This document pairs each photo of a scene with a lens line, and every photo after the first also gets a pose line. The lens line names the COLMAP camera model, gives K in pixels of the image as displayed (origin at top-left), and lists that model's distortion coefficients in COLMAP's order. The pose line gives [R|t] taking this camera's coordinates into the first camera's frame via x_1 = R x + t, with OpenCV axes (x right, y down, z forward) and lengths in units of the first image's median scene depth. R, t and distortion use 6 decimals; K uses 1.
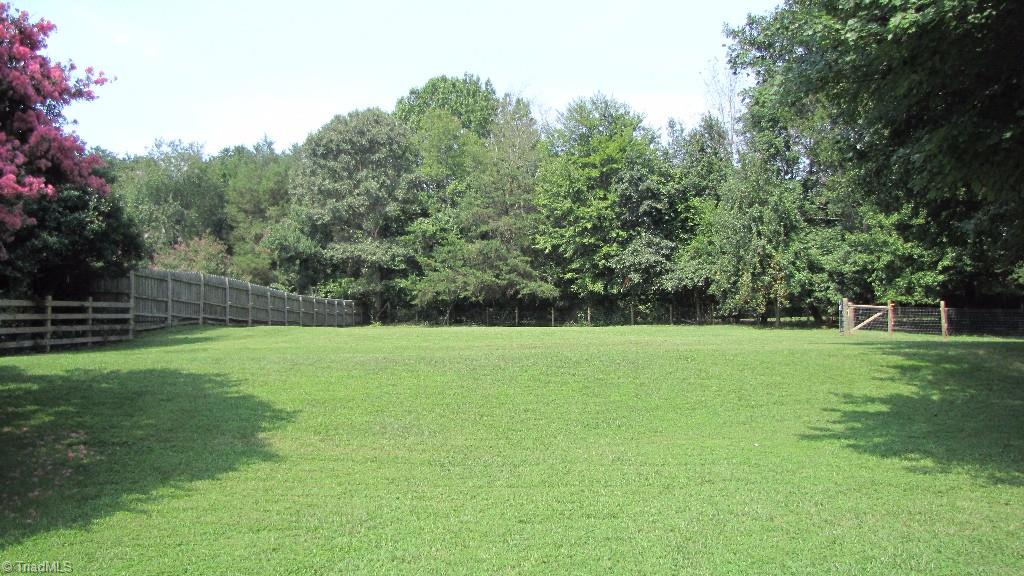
lens RADIAL K [[810.9, 0, 504.2], [0, 810.9, 283.8], [0, 0, 1]] dist [-0.178460, 0.162190]
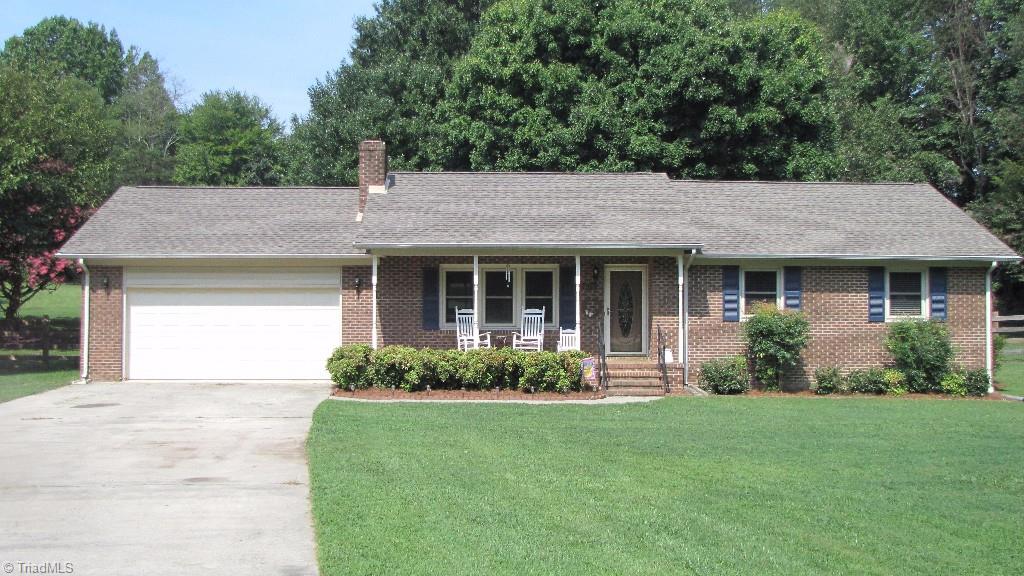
lens RADIAL K [[1168.9, 0, 514.4], [0, 1168.9, 286.8], [0, 0, 1]] dist [-0.004148, 0.026803]
pose [[0.929309, 0.018953, 0.368816, -0.116395], [-0.042909, 0.997460, 0.056859, -0.060872], [-0.366802, -0.068665, 0.927762, -0.708554]]
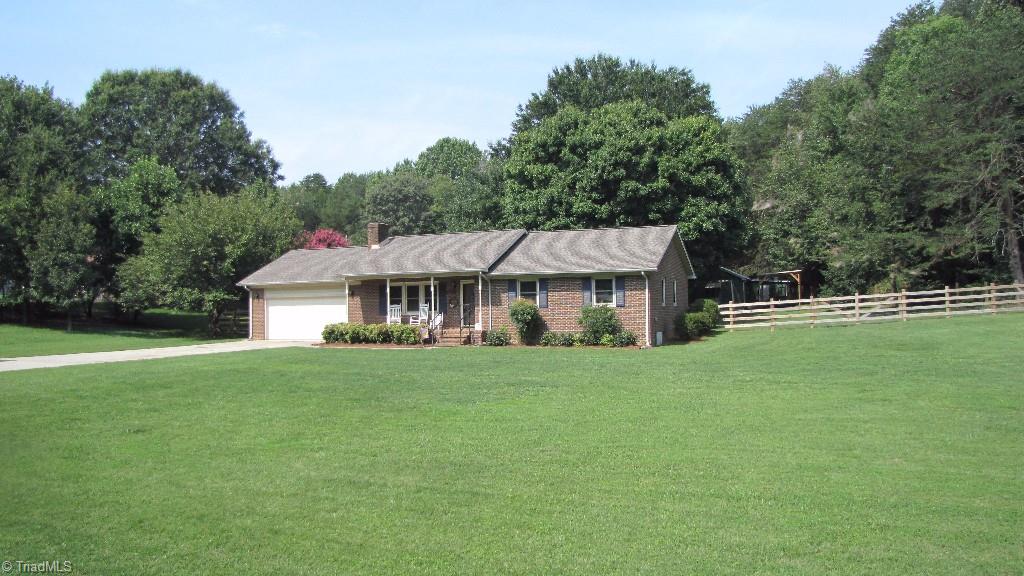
lens RADIAL K [[810.9, 0, 504.2], [0, 810.9, 283.8], [0, 0, 1]] dist [-0.178460, 0.162190]
pose [[0.999263, -0.009745, -0.037121, 0.137868], [0.011803, 0.998380, 0.055651, -0.076159], [0.036518, -0.056048, 0.997760, -0.907736]]
